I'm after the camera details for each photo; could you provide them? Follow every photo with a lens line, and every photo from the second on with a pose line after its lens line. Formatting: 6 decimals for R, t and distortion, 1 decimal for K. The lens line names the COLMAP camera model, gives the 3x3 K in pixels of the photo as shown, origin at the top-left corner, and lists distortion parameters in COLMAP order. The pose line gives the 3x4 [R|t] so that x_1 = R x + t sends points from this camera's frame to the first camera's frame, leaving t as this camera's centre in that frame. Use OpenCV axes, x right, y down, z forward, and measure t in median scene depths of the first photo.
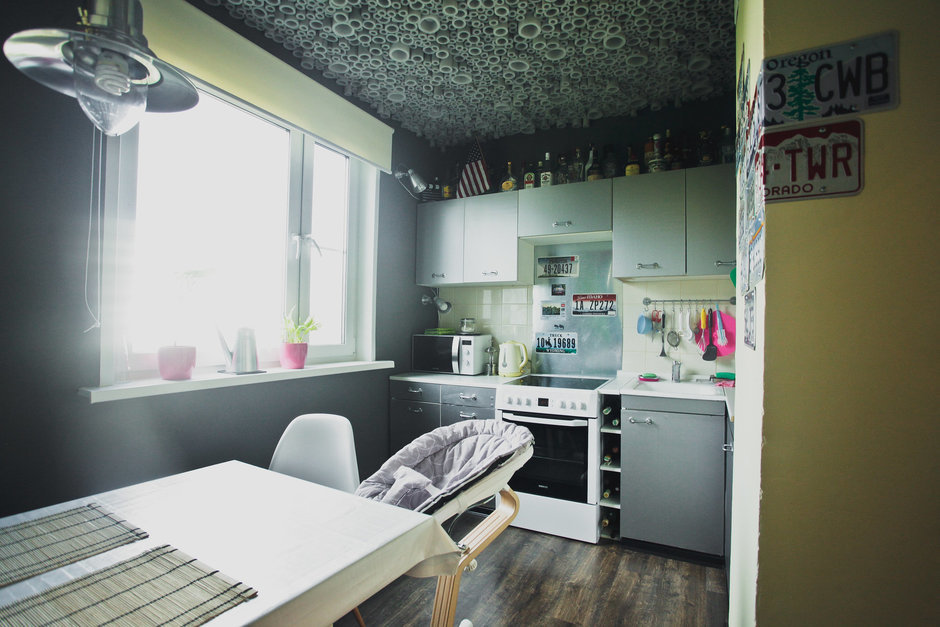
lens RADIAL K [[461.6, 0, 461.8], [0, 461.6, 321.3], [0, 0, 1]] dist [-0.069235, 0.025110]
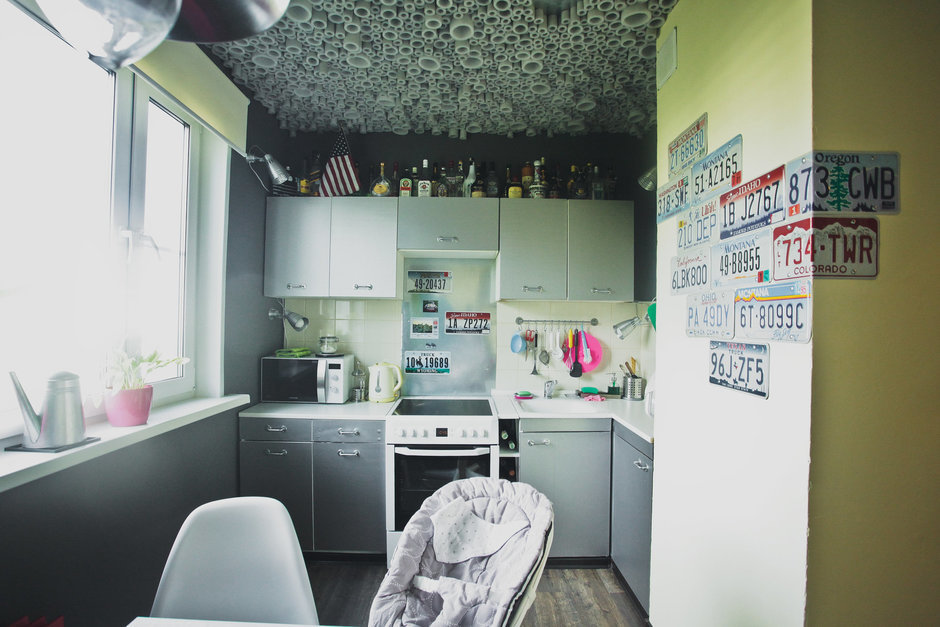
lens RADIAL K [[470.2, 0, 469.7], [0, 470.2, 322.1], [0, 0, 1]] dist [-0.073235, 0.029372]
pose [[0.876052, 0.001372, 0.482214, -0.217503], [-0.006132, 0.999947, 0.008295, -0.052241], [-0.482177, -0.010224, 0.876014, 0.135160]]
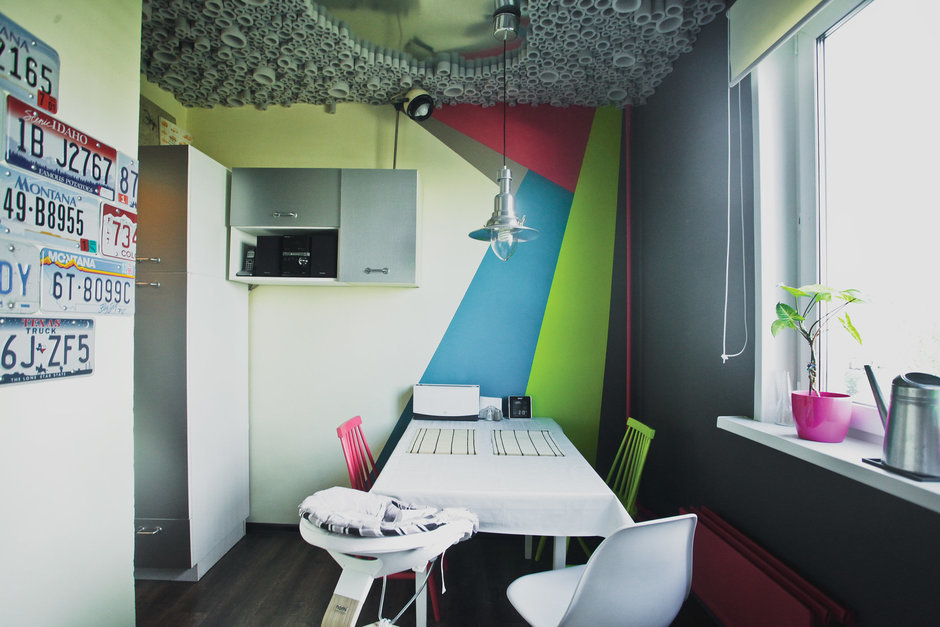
lens RADIAL K [[461.6, 0, 461.8], [0, 461.6, 321.3], [0, 0, 1]] dist [-0.069235, 0.025110]
pose [[-0.880322, -0.022260, -0.473854, 0.137102], [-0.014735, 0.999700, -0.019589, -0.023485], [0.474148, -0.010262, -0.880385, 0.900040]]
